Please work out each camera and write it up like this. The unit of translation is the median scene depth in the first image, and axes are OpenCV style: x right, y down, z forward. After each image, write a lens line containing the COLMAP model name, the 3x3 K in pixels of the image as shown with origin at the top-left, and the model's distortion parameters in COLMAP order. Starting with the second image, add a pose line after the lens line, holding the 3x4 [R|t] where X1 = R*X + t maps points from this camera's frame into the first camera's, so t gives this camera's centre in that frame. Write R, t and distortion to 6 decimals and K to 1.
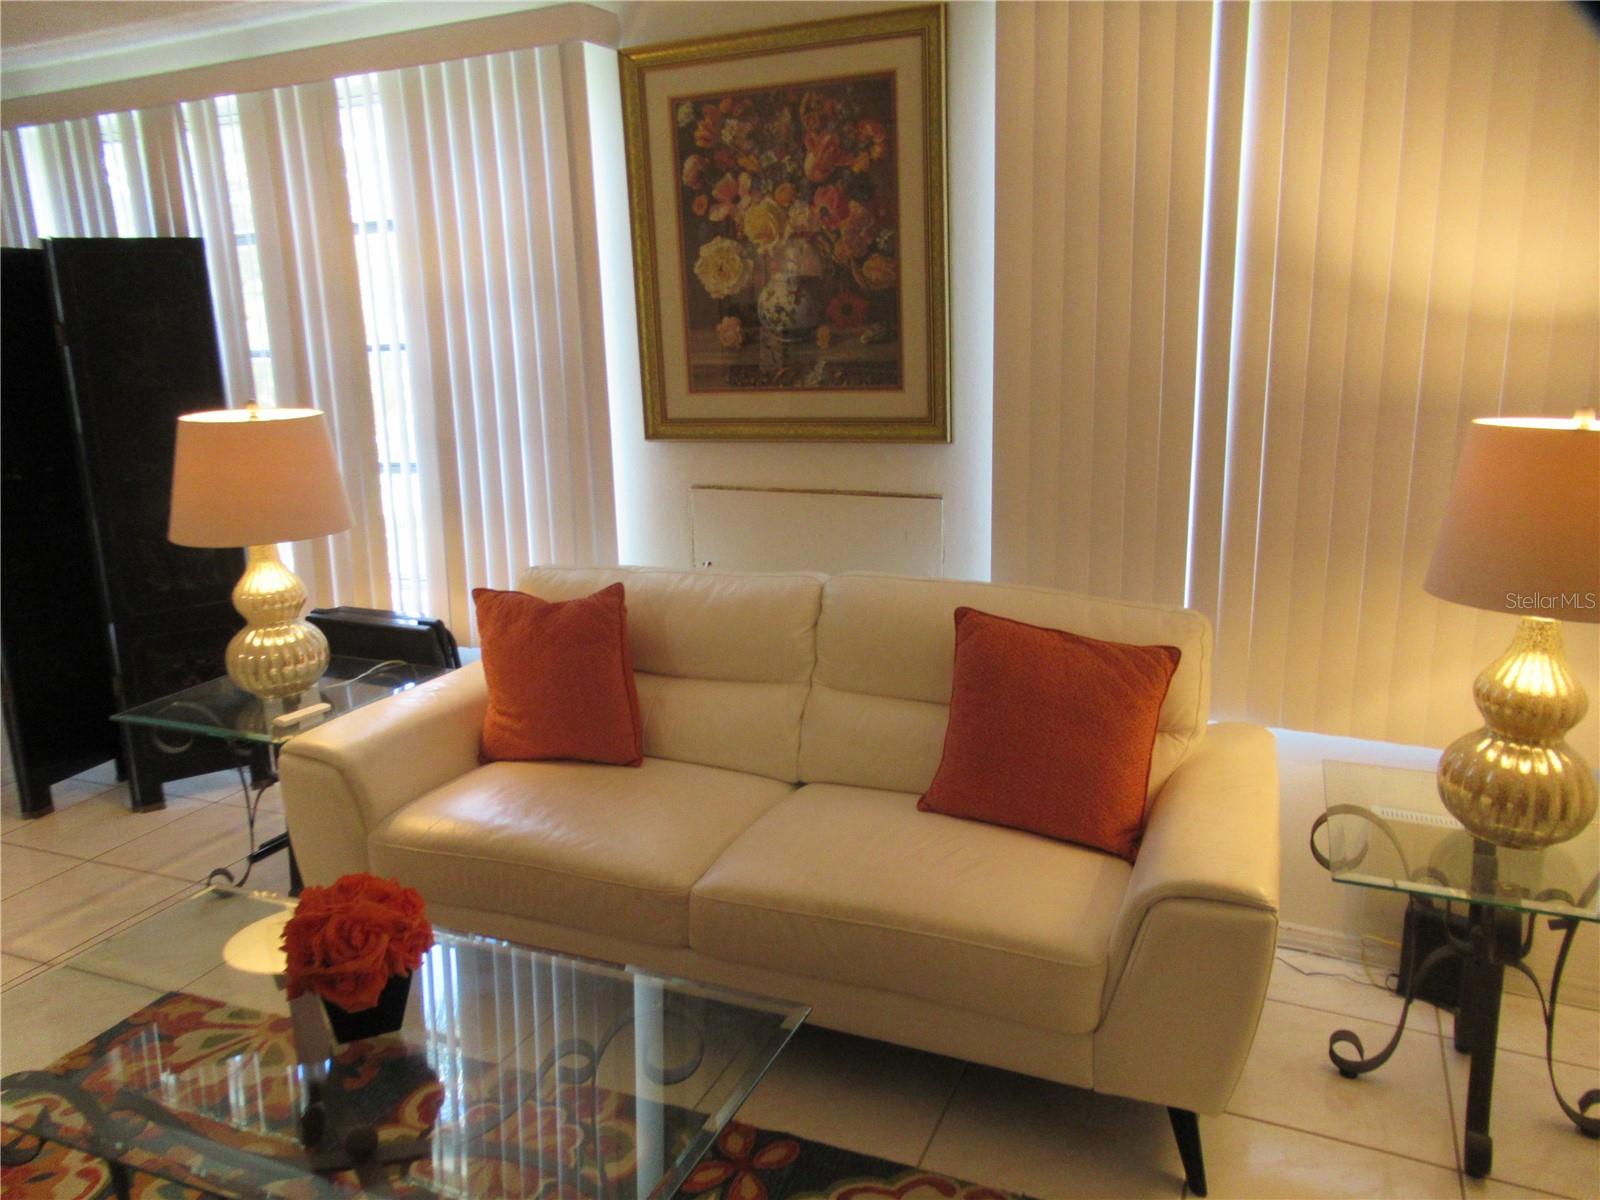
lens RADIAL K [[1203.0, 0, 768.4], [0, 1203.0, 601.3], [0, 0, 1]] dist [-0.035222, -0.008305]
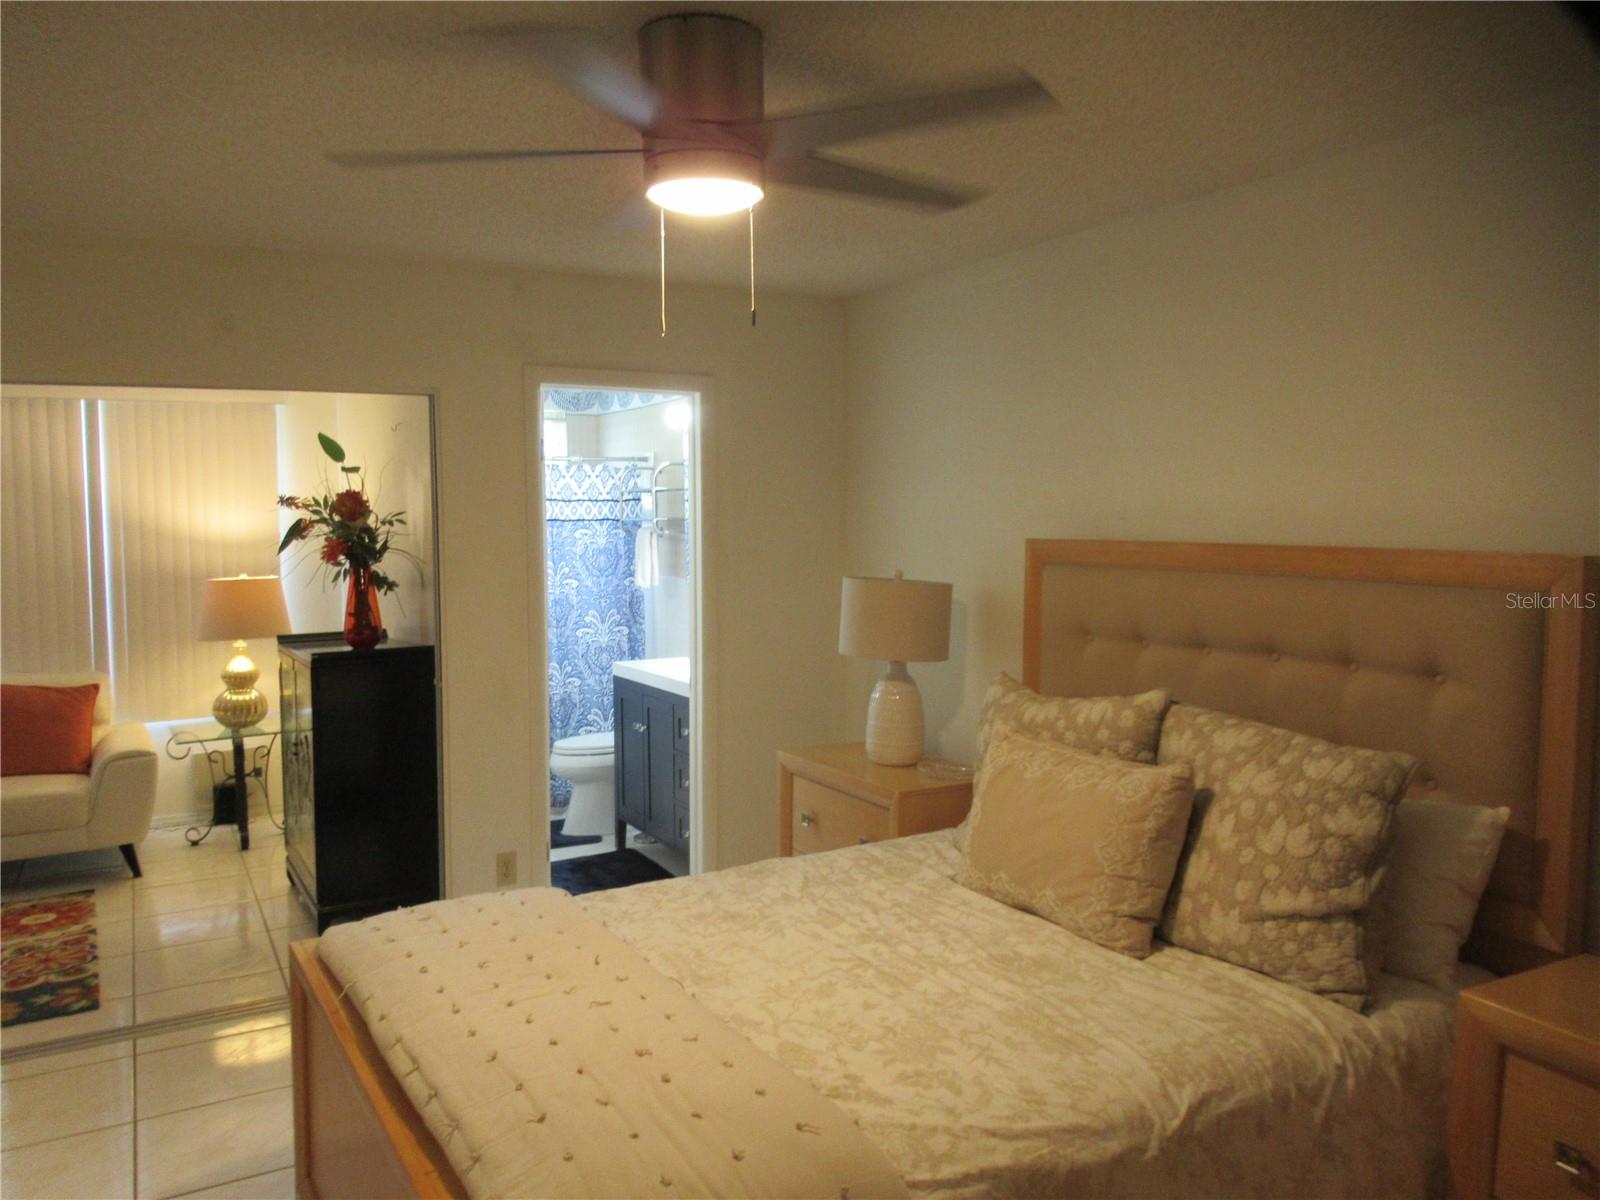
lens RADIAL K [[1178.6, 0, 797.2], [0, 1178.6, 597.9], [0, 0, 1]] dist [-0.007314, 0.004465]
pose [[0.601361, -0.031676, 0.798349, -0.537483], [0.184289, 0.977769, -0.100023, 0.289909], [-0.777433, 0.207277, 0.593830, -1.177921]]
